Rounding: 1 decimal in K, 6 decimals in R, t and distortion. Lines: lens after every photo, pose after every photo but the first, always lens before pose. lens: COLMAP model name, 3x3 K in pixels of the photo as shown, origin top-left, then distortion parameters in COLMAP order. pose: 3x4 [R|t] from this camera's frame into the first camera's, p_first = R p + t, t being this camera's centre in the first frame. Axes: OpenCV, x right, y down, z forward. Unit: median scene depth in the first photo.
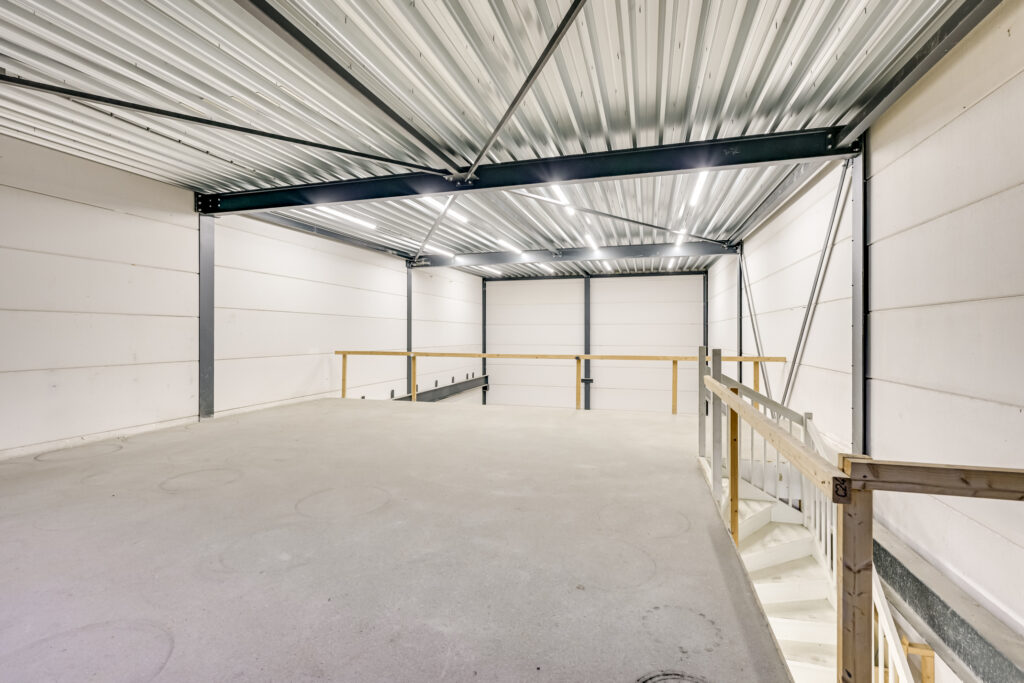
lens RADIAL K [[457.7, 0, 516.1], [0, 457.7, 335.8], [0, 0, 1]] dist [-0.001110, -0.000017]
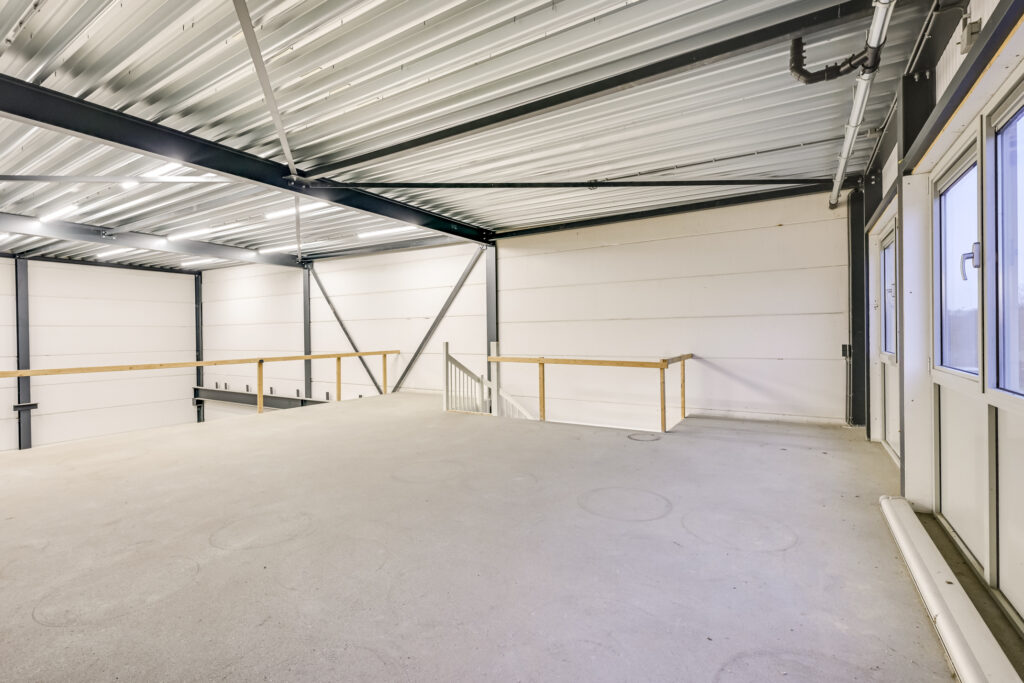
lens RADIAL K [[457.7, 0, 516.1], [0, 457.7, 335.8], [0, 0, 1]] dist [-0.001110, -0.000017]
pose [[0.269945, -0.009546, 0.962828, -0.408856], [0.016661, 0.999847, 0.005242, -0.001548], [-0.962732, 0.014627, 0.270063, 0.120277]]
